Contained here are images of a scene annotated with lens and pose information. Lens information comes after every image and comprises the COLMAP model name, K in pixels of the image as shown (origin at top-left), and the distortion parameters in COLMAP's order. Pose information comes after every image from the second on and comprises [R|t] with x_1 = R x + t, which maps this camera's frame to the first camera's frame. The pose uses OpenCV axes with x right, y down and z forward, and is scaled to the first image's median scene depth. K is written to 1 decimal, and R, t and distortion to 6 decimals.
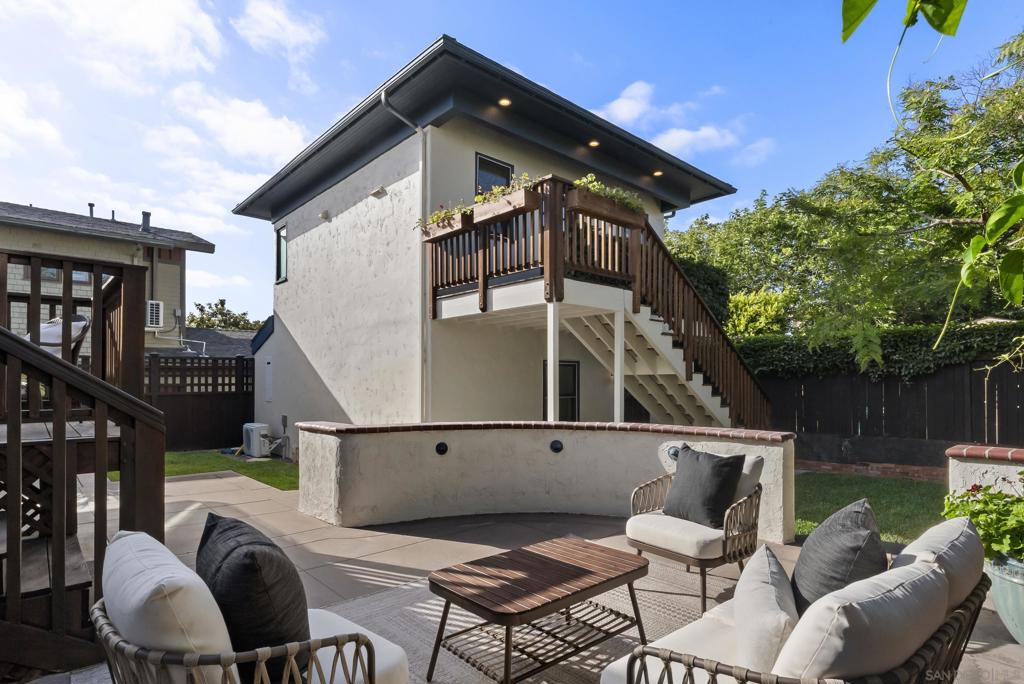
lens RADIAL K [[540.3, 0, 515.9], [0, 540.3, 383.5], [0, 0, 1]] dist [-0.002853, -0.001322]
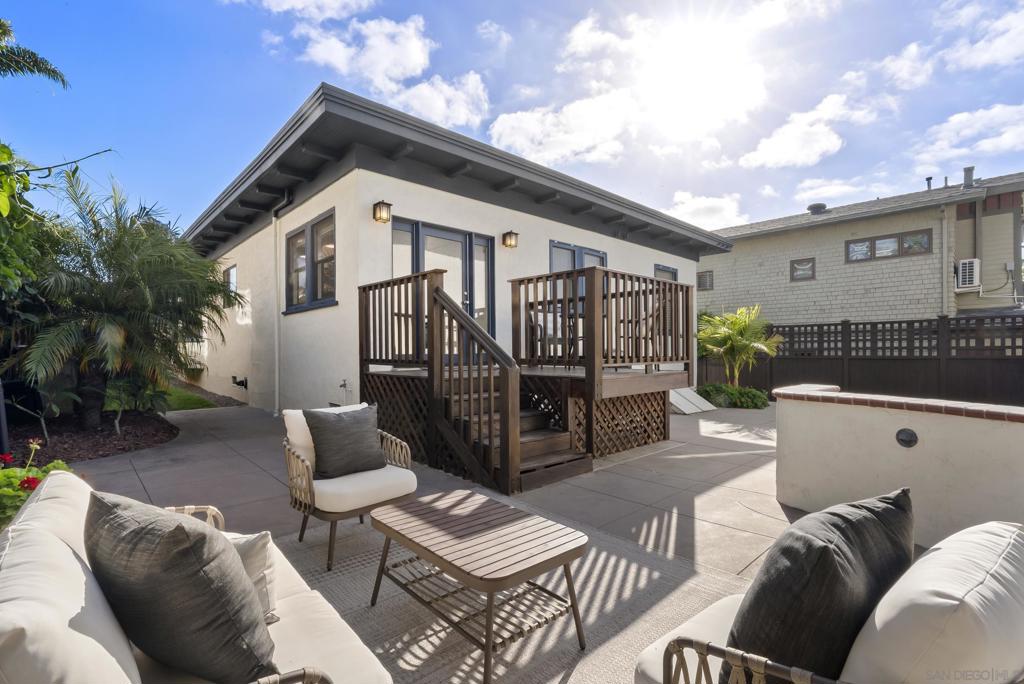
lens RADIAL K [[475.1, 0, 507.2], [0, 475.1, 351.0], [0, 0, 1]] dist [0.004963, 0.000736]
pose [[-0.002196, 0.007330, -0.999971, 0.198180], [0.005930, 0.999956, 0.007317, -0.002344], [0.999980, -0.005914, -0.002239, 0.205521]]
